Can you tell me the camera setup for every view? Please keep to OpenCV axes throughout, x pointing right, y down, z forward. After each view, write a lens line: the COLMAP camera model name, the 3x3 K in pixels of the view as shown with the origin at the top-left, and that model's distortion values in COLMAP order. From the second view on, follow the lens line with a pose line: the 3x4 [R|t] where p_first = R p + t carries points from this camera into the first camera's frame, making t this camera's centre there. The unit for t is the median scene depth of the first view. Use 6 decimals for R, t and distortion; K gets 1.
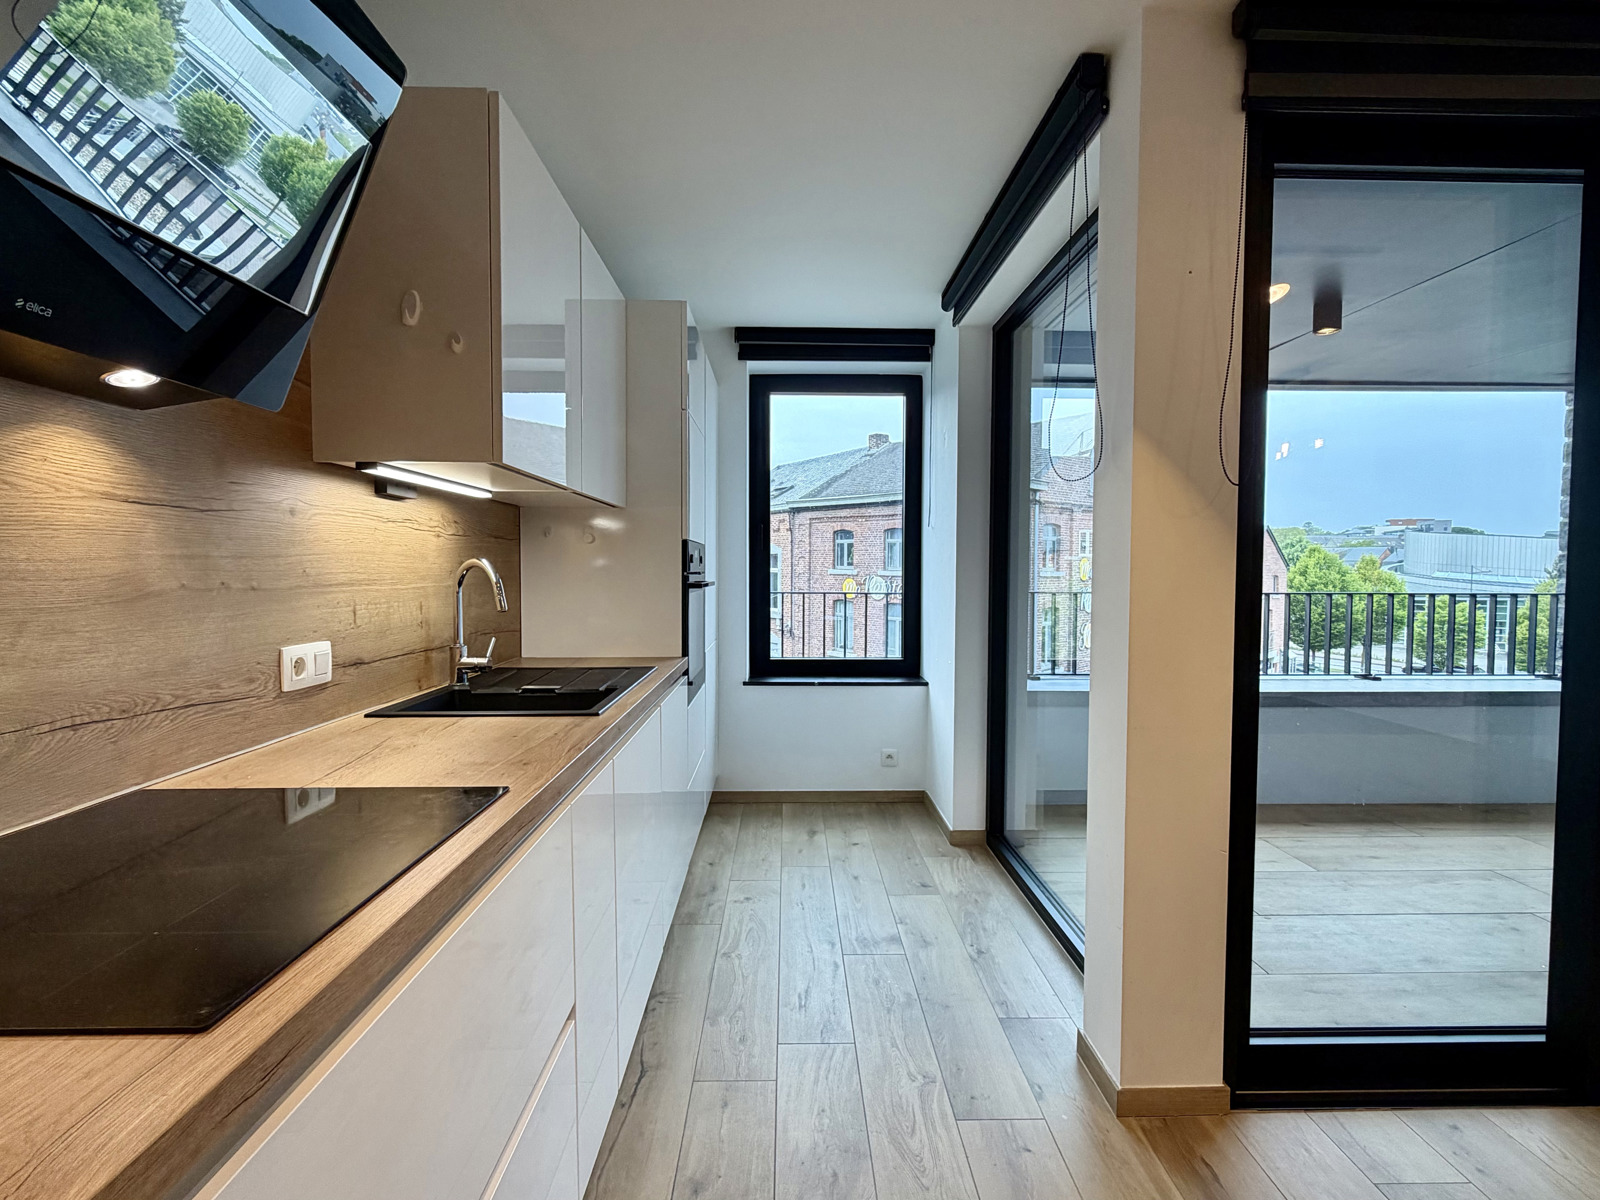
lens RADIAL K [[785.2, 0, 791.7], [0, 785.2, 600.6], [0, 0, 1]] dist [-0.005468, 0.000994]
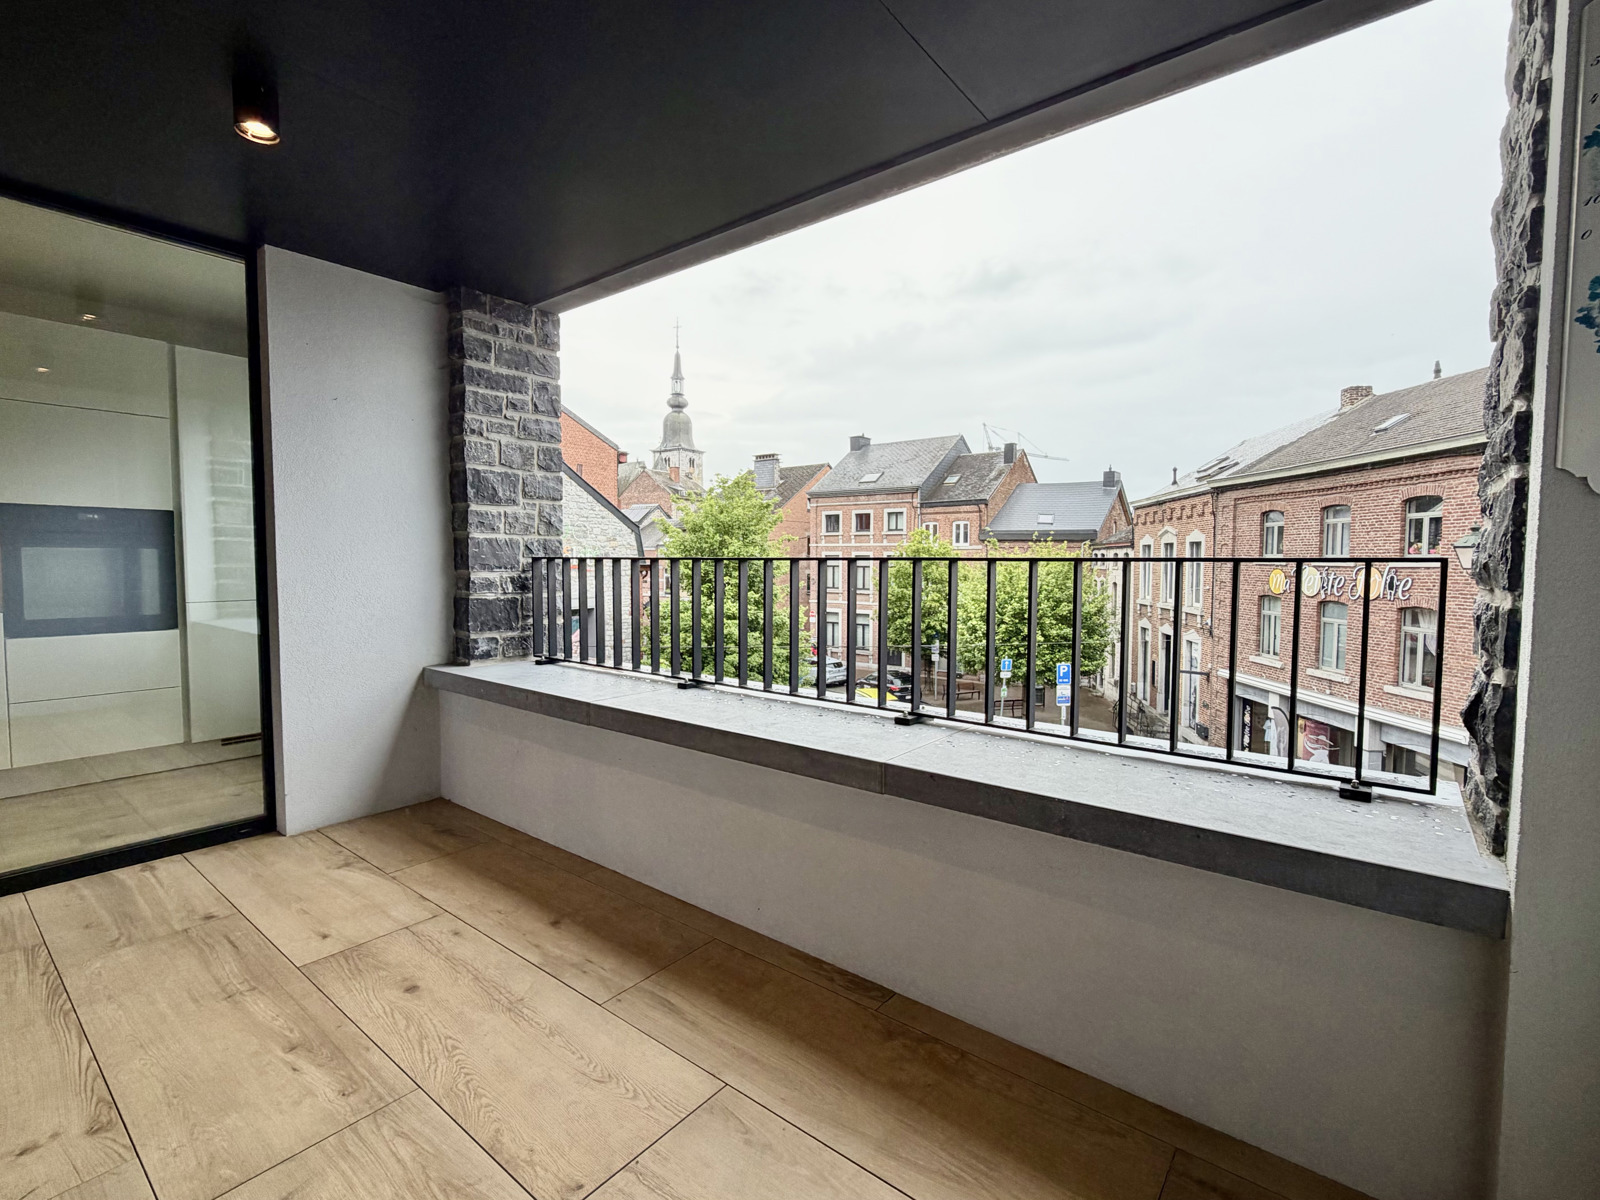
lens RADIAL K [[729.5, 0, 801.1], [0, 729.5, 598.1], [0, 0, 1]] dist [-0.000490, 0.000533]
pose [[0.776614, 0.031076, -0.629210, 1.185254], [-0.025934, 0.999513, 0.017356, 0.010590], [0.629443, 0.002839, 0.777042, 0.676688]]
